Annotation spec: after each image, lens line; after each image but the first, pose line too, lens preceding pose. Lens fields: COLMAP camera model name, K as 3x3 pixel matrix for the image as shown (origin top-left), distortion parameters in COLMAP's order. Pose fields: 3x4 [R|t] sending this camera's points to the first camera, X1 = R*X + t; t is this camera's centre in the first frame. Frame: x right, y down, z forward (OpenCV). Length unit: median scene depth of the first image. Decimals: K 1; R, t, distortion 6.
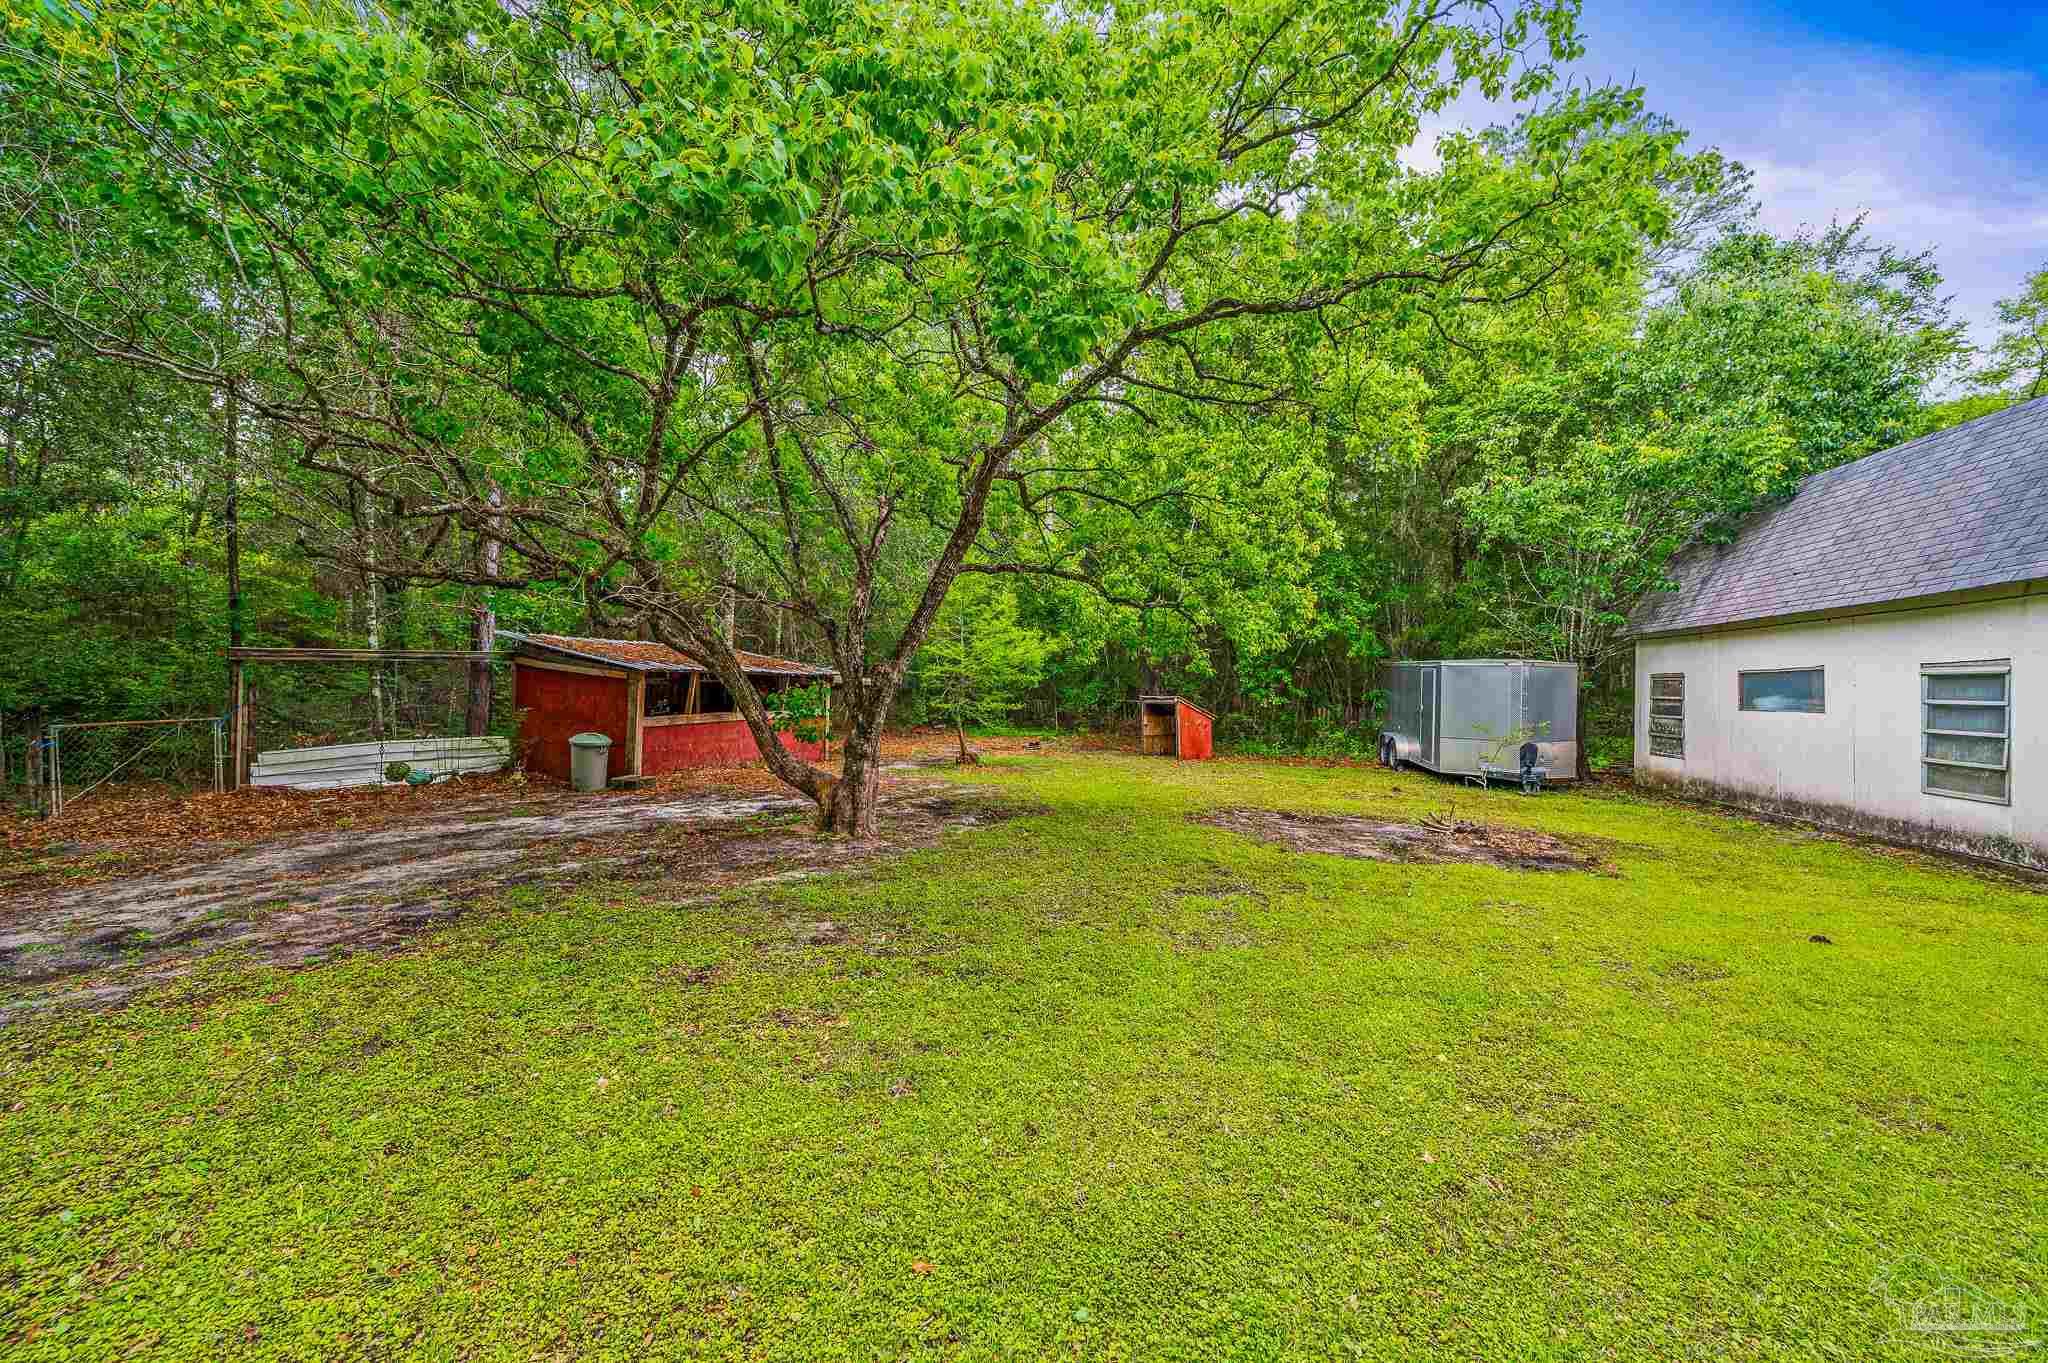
lens RADIAL K [[805.7, 0, 1029.4], [0, 805.7, 687.6], [0, 0, 1]] dist [-0.007004, -0.000010]
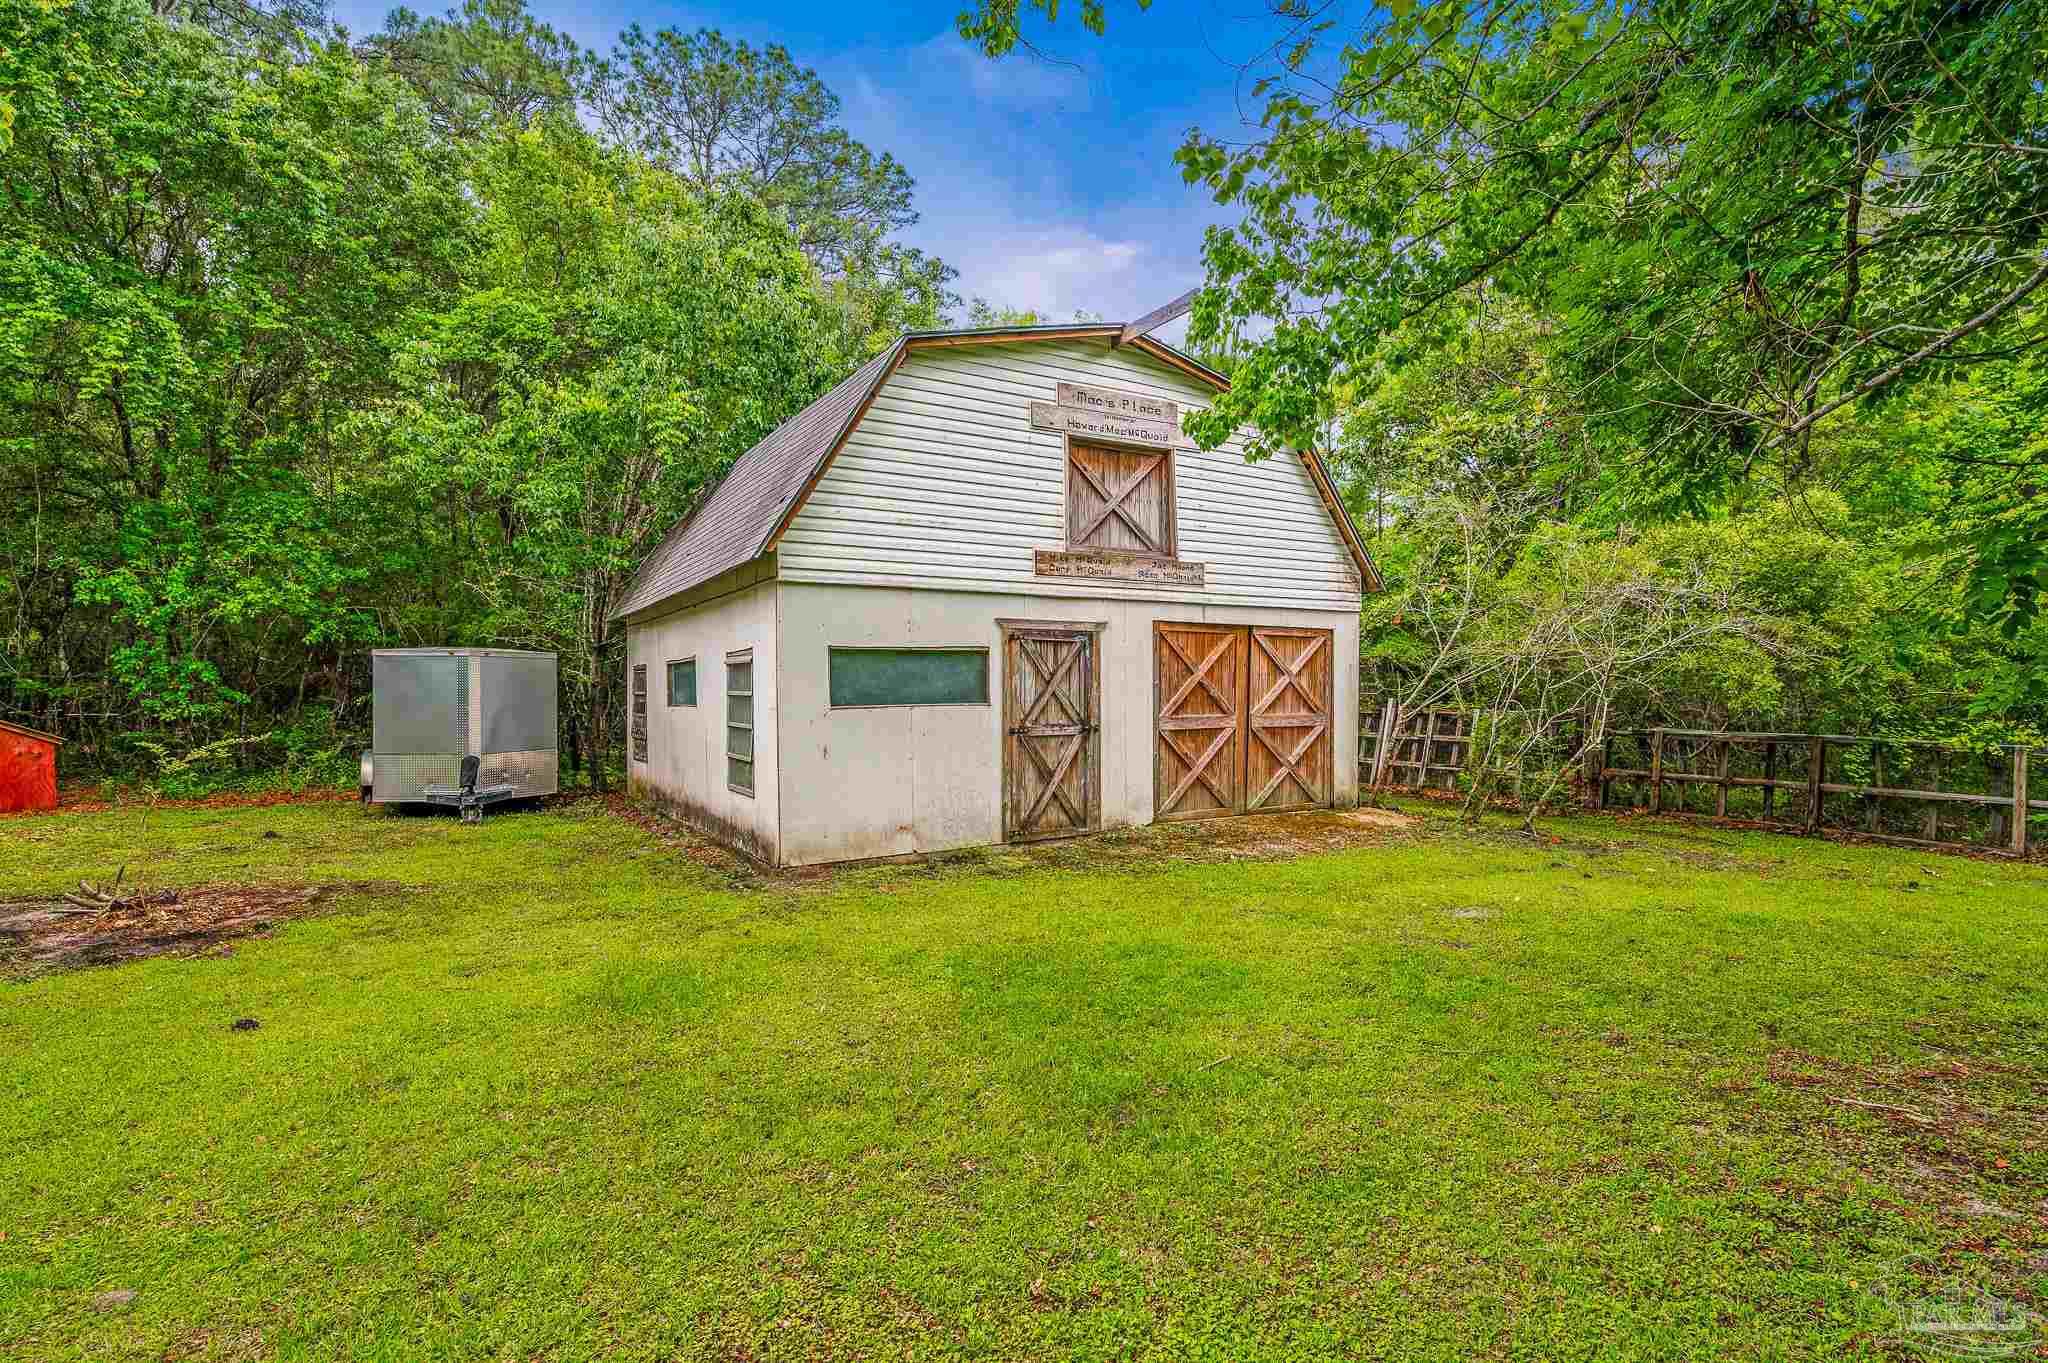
lens RADIAL K [[982.6, 0, 1024.0], [0, 982.6, 681.5], [0, 0, 1]] dist [0.001780, 0.000433]
pose [[0.728342, -0.014036, 0.685069, 0.370109], [0.016284, 0.999862, 0.003173, 0.003368], [-0.685020, 0.008845, 0.728471, -0.062849]]
